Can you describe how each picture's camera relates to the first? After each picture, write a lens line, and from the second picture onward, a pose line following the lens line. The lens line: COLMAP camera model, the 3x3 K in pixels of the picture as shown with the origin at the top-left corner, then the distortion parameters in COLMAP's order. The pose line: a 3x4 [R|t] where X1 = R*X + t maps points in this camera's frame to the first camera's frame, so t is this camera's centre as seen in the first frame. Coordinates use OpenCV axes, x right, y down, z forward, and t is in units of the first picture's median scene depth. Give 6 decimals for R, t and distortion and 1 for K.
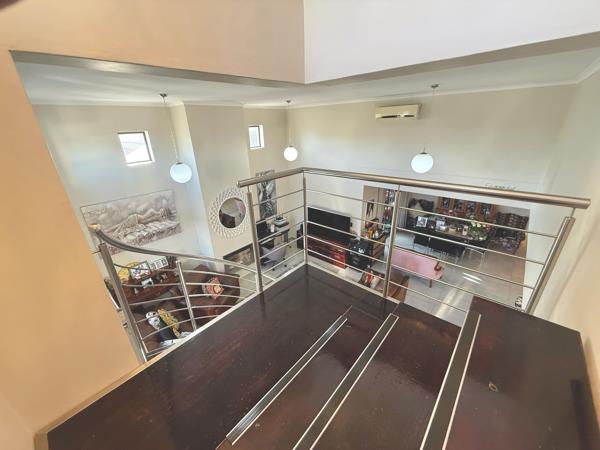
lens RADIAL K [[238.1, 0, 299.9], [0, 238.1, 223.1], [0, 0, 1]] dist [-0.003547, -0.000001]
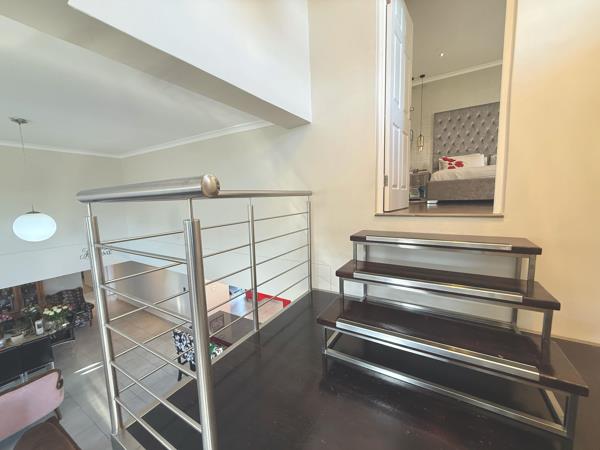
lens RADIAL K [[235.6, 0, 300.0], [0, 235.6, 225.0], [0, 0, 1]] dist [-0.000989, -0.000158]
pose [[-0.188231, -0.077131, 0.979091, -0.145548], [0.412977, 0.898277, 0.150159, -0.028906], [-0.891078, 0.432607, -0.137230, 0.238056]]
